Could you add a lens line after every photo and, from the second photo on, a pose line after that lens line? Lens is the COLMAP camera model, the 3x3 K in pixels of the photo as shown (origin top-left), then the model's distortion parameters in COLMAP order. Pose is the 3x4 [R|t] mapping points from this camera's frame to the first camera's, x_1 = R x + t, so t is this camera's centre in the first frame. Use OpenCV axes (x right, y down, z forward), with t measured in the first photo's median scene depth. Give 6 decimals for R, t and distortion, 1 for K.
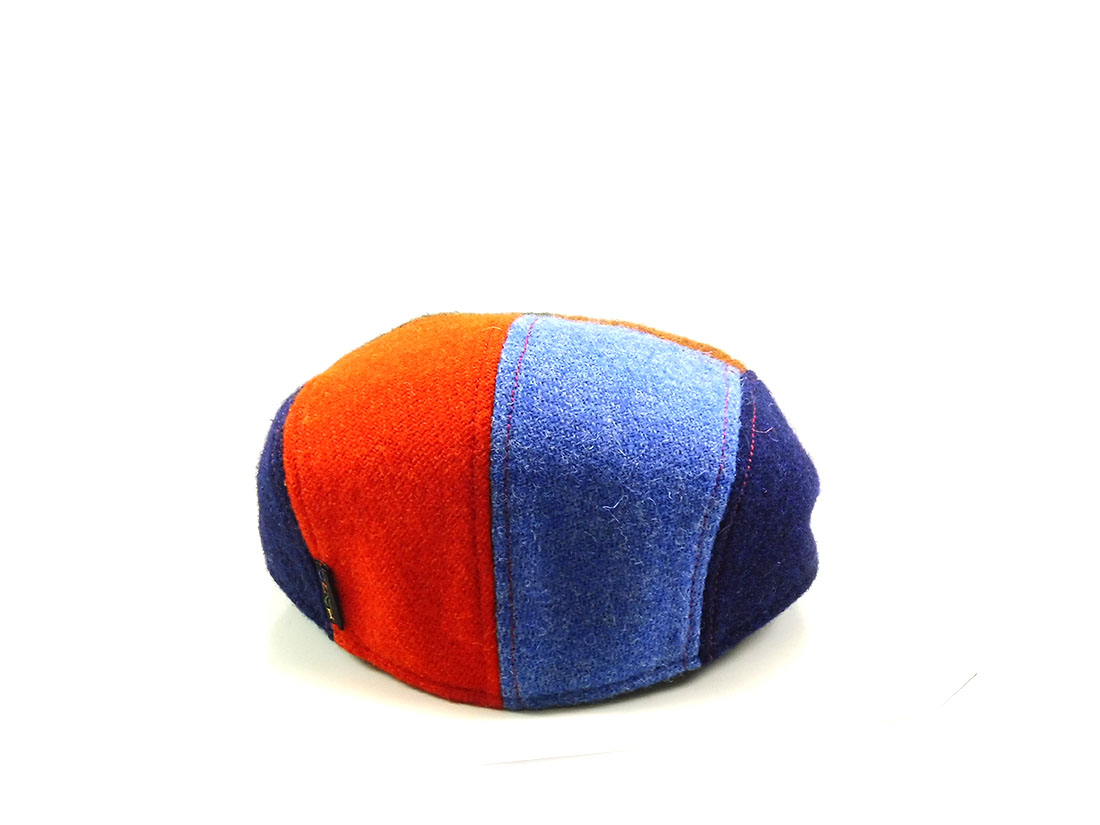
lens RADIAL K [[2396.9, 0, 550.0], [0, 2396.9, 412.5], [0, 0, 1]] dist [0.102301, -9.613495]
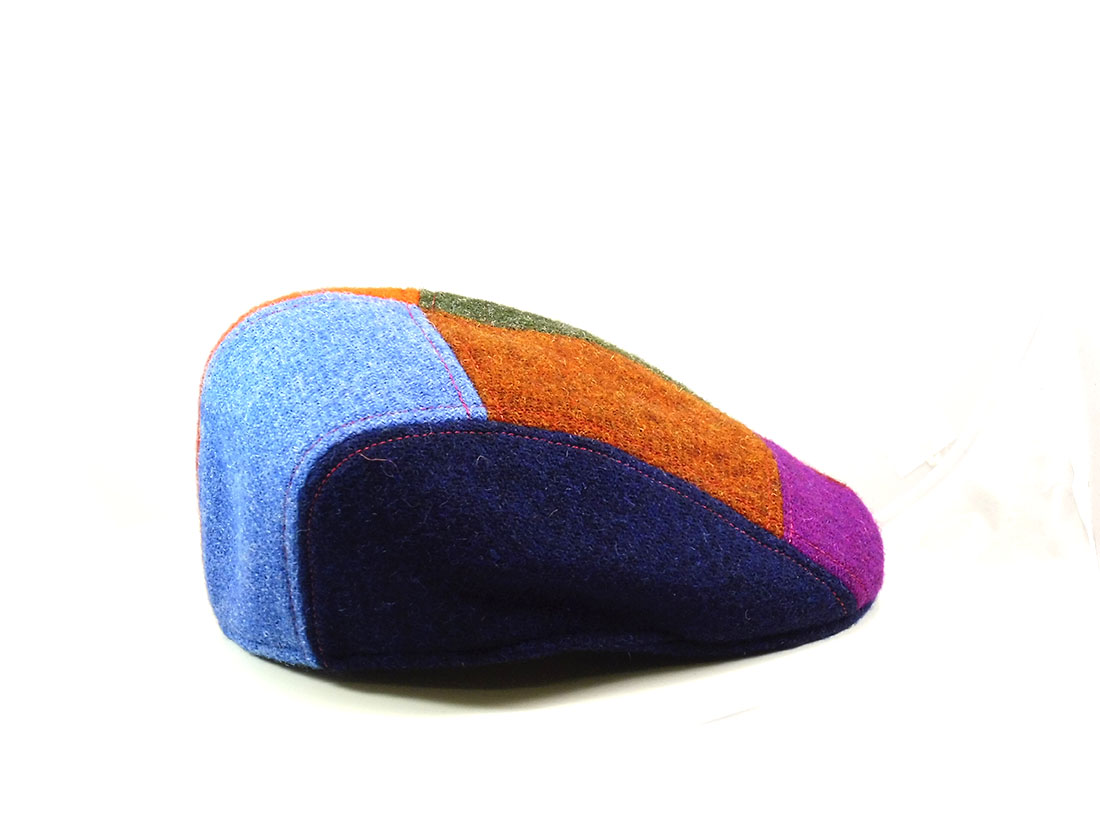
lens RADIAL K [[2396.9, 0, 550.0], [0, 2396.9, 412.5], [0, 0, 1]] dist [0.102301, -9.613495]
pose [[0.362314, 0.276491, -0.890102, 0.993239], [-0.284744, 0.942166, 0.176760, -0.205754], [0.887496, 0.189408, 0.420090, 0.670742]]
